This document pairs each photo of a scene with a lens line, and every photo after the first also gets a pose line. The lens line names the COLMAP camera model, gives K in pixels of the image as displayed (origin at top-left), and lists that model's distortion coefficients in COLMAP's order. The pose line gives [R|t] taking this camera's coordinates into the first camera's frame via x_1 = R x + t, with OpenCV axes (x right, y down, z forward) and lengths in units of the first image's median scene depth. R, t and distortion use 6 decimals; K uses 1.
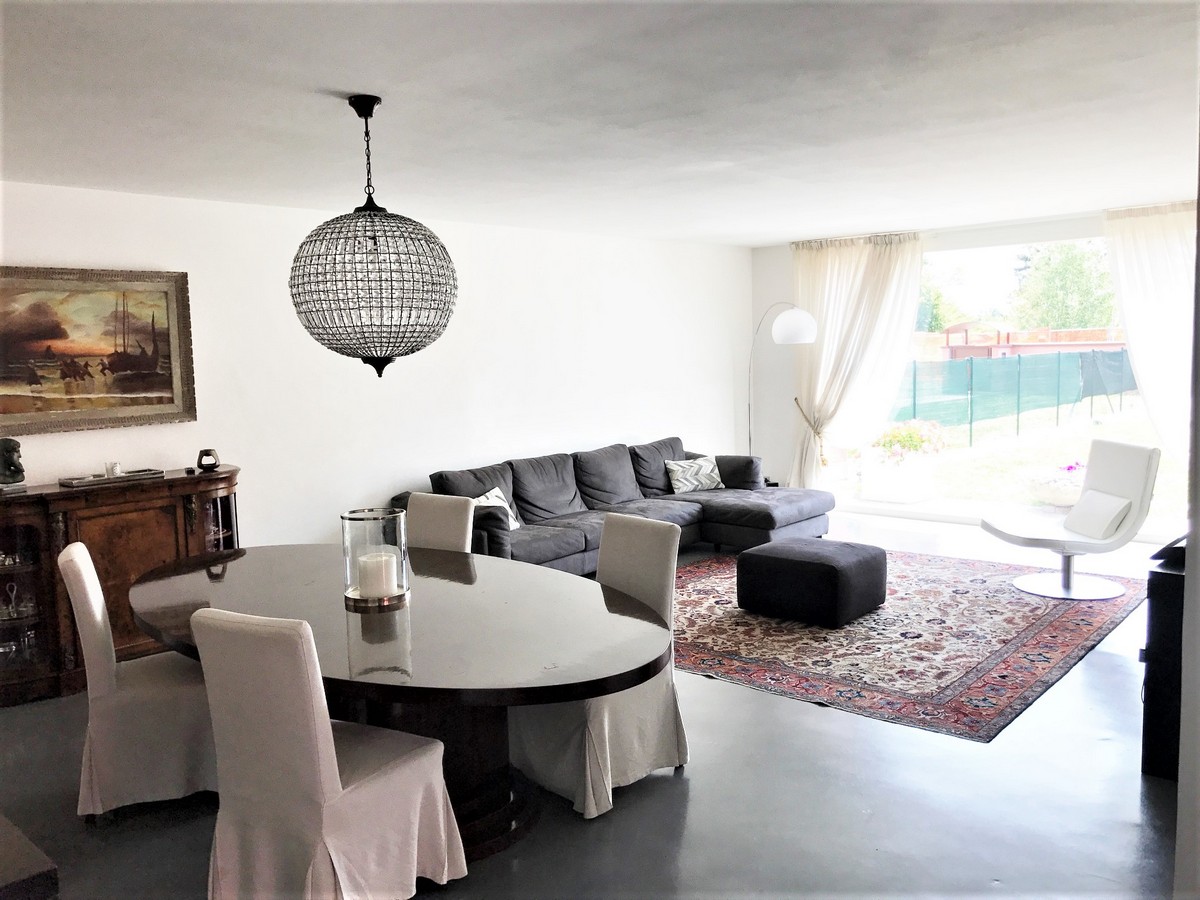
lens RADIAL K [[966.9, 0, 600.0], [0, 966.9, 450.0], [0, 0, 1]] dist [0.072482, -0.226509]
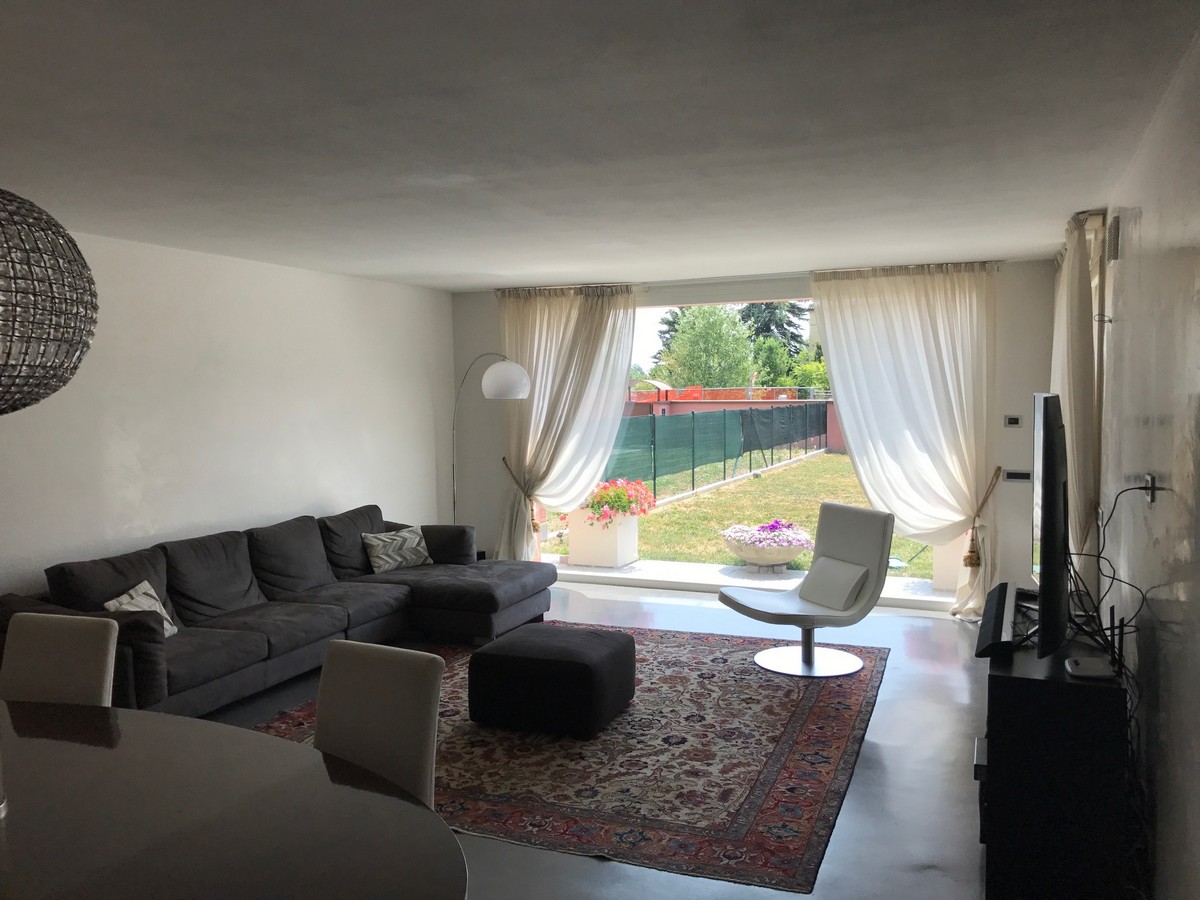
lens RADIAL K [[966.9, 0, 600.0], [0, 966.9, 450.0], [0, 0, 1]] dist [0.072482, -0.226509]
pose [[0.941866, 0.001280, 0.335986, -0.029296], [0.016339, 0.998635, -0.049606, -0.022555], [-0.335591, 0.052212, 0.940560, 0.176511]]
